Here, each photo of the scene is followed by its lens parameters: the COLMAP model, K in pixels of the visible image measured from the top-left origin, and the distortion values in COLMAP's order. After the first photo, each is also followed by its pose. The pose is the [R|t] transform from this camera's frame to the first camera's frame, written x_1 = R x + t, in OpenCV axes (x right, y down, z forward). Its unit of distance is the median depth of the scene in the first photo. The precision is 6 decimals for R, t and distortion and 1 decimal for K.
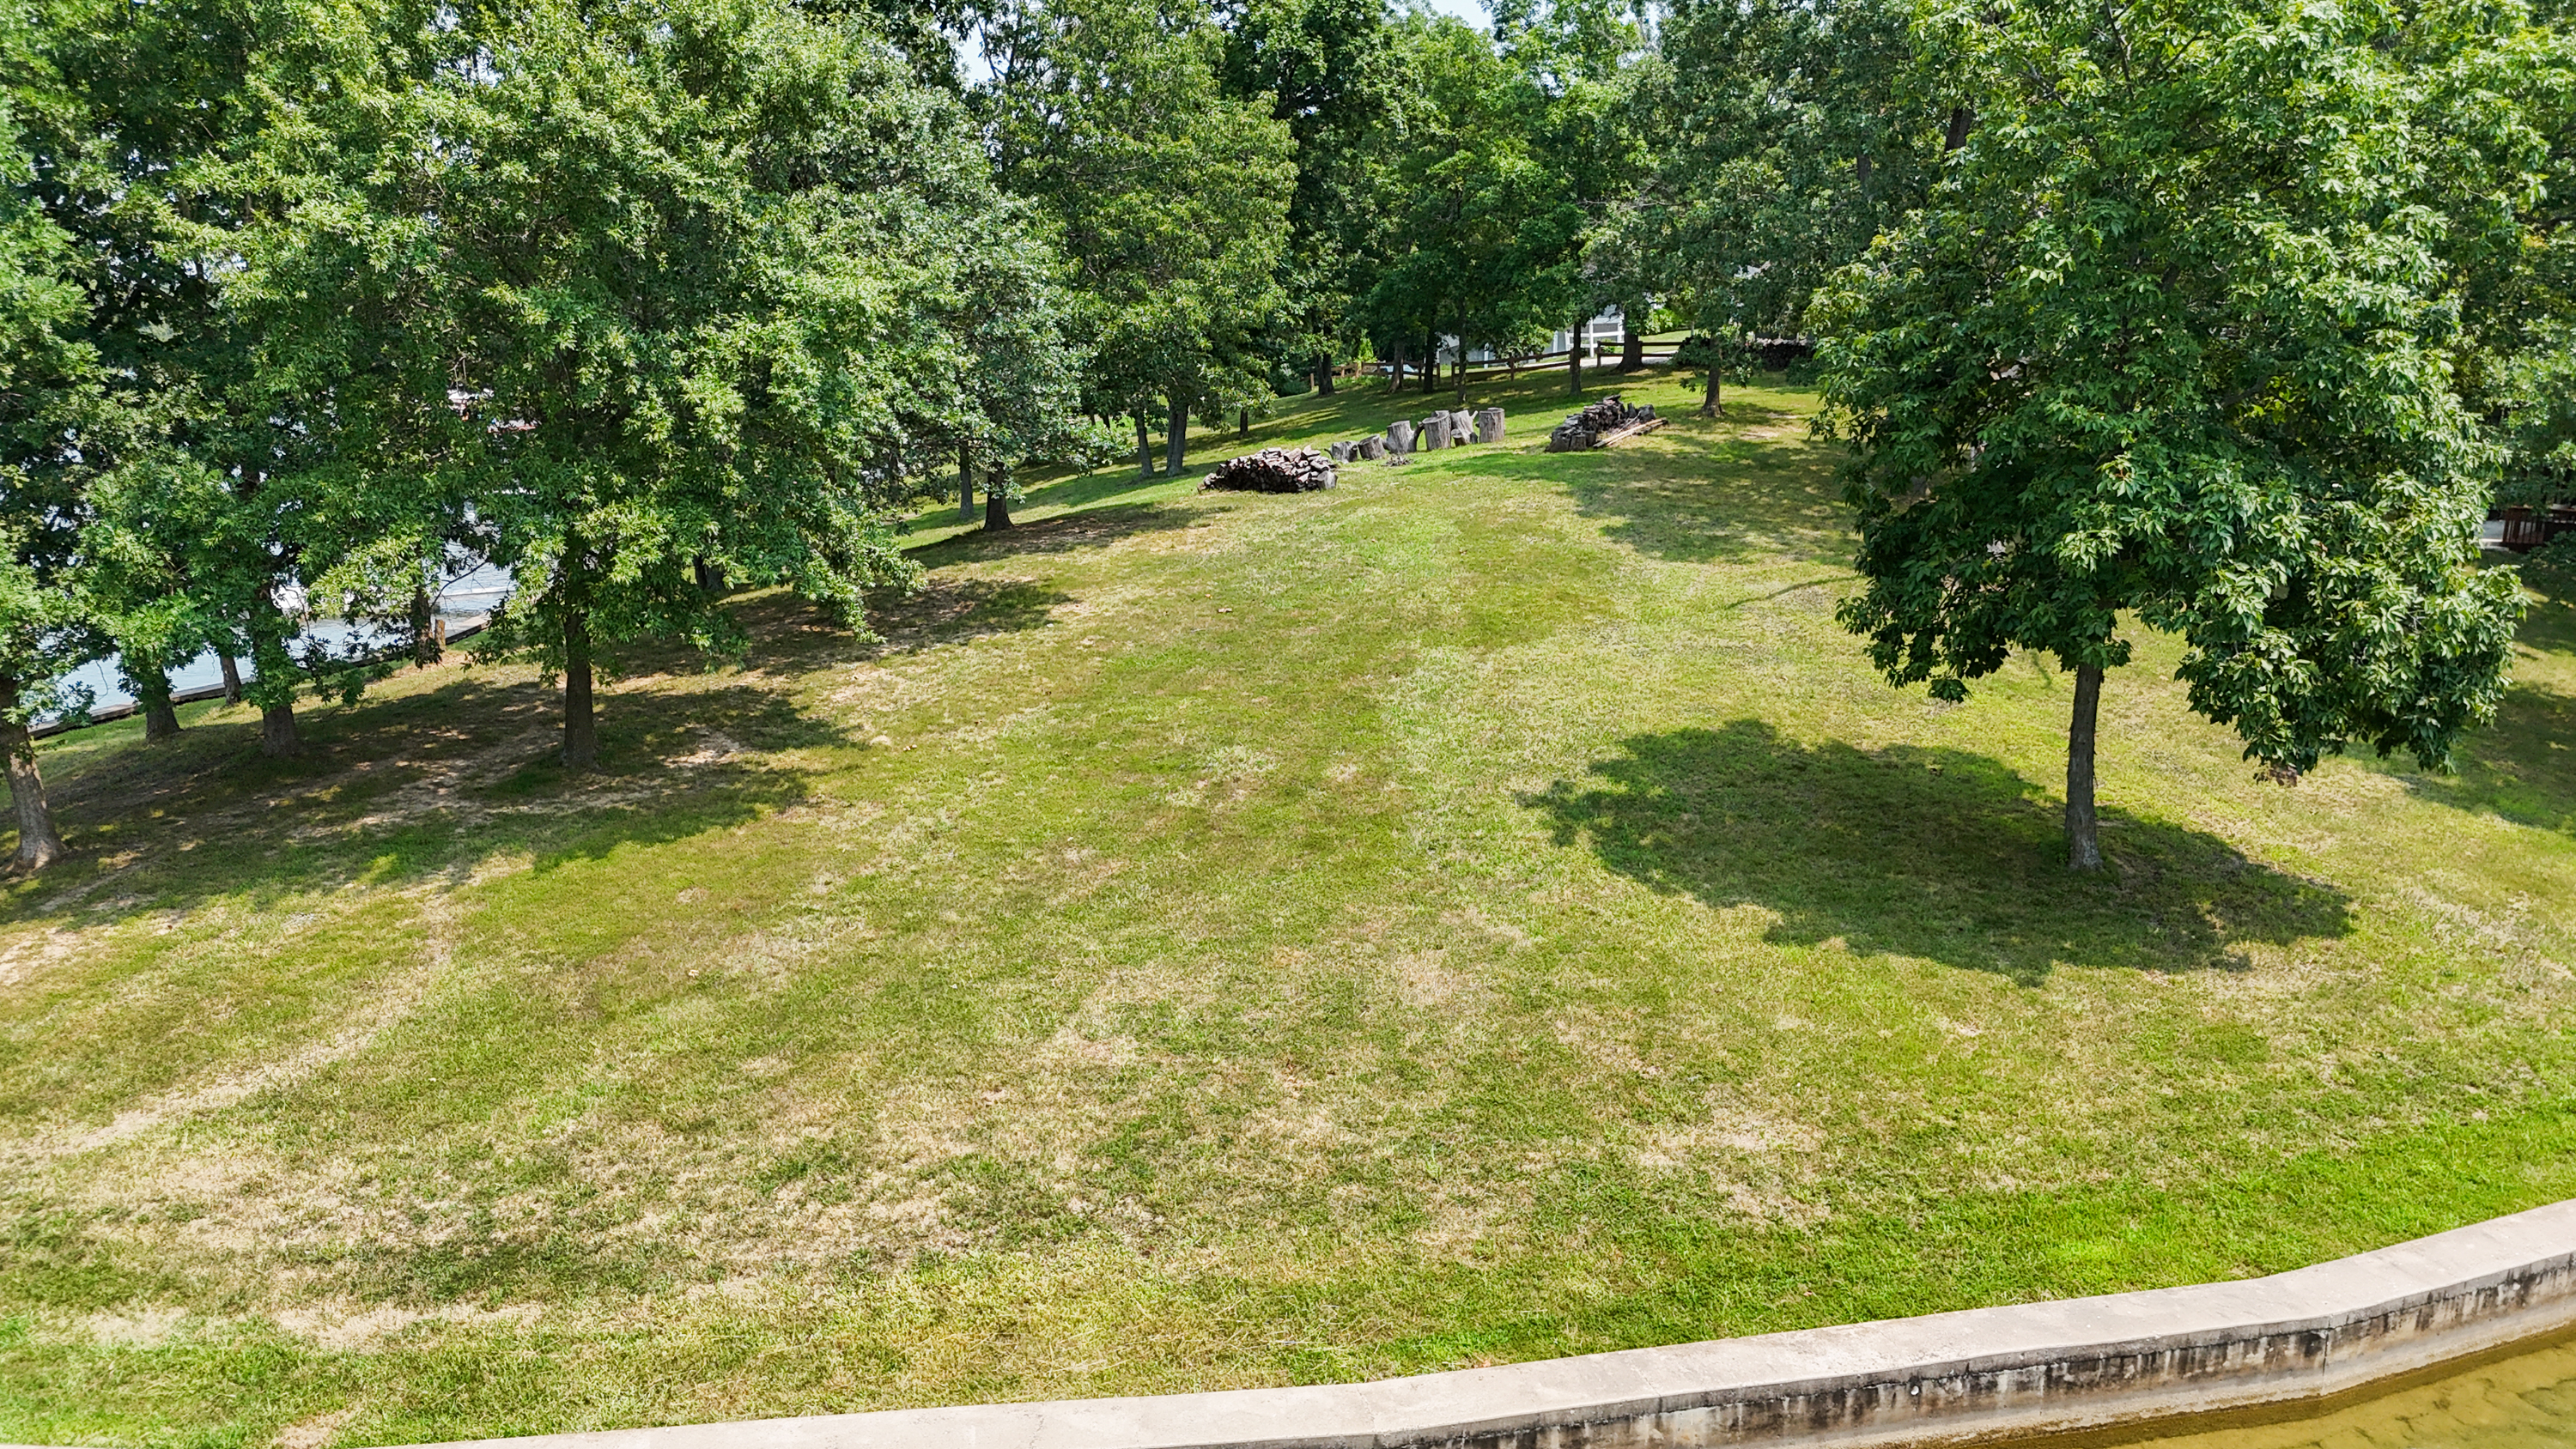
lens RADIAL K [[1892.9, 0, 1288.0], [0, 1892.9, 724.5], [0, 0, 1]] dist [0.066514, -0.076722]
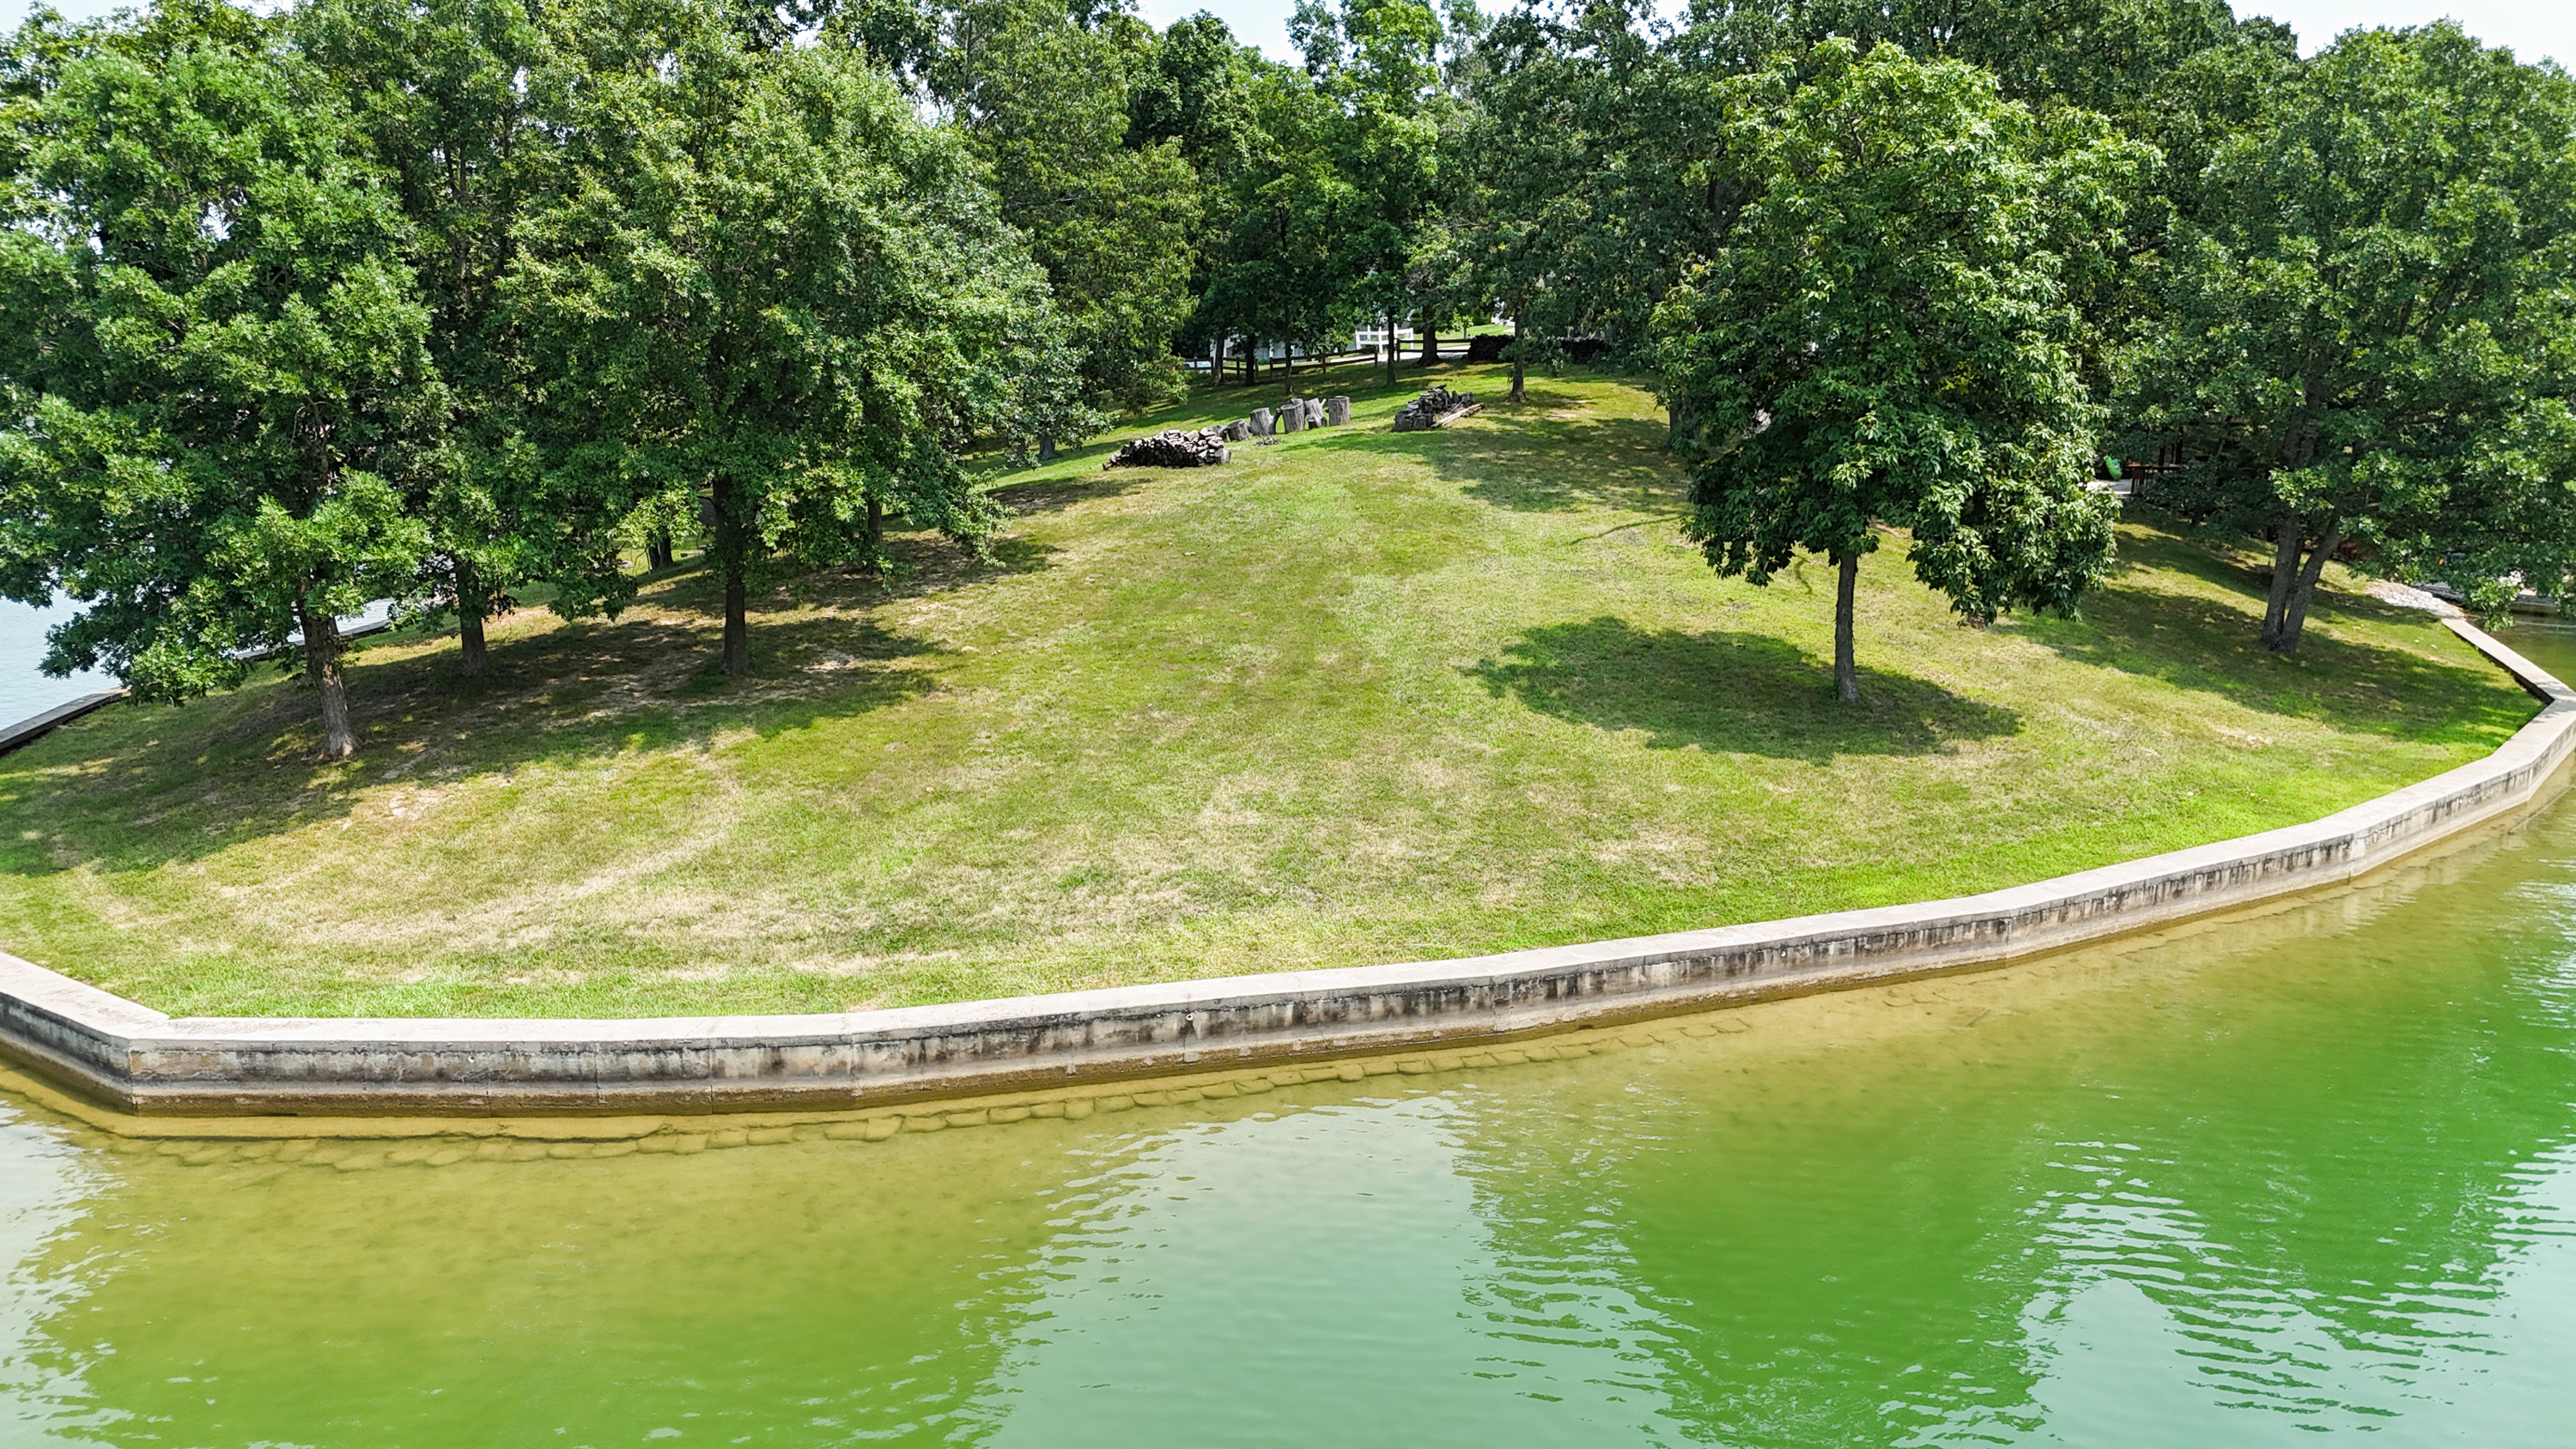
lens RADIAL K [[1877.7, 0, 1288.0], [0, 1877.7, 724.5], [0, 0, 1]] dist [0.121539, -0.333120]
pose [[0.990638, -0.034024, 0.132207, -0.205653], [0.033658, 0.999421, 0.005002, 0.074612], [-0.132301, -0.000506, 0.991209, -0.388818]]
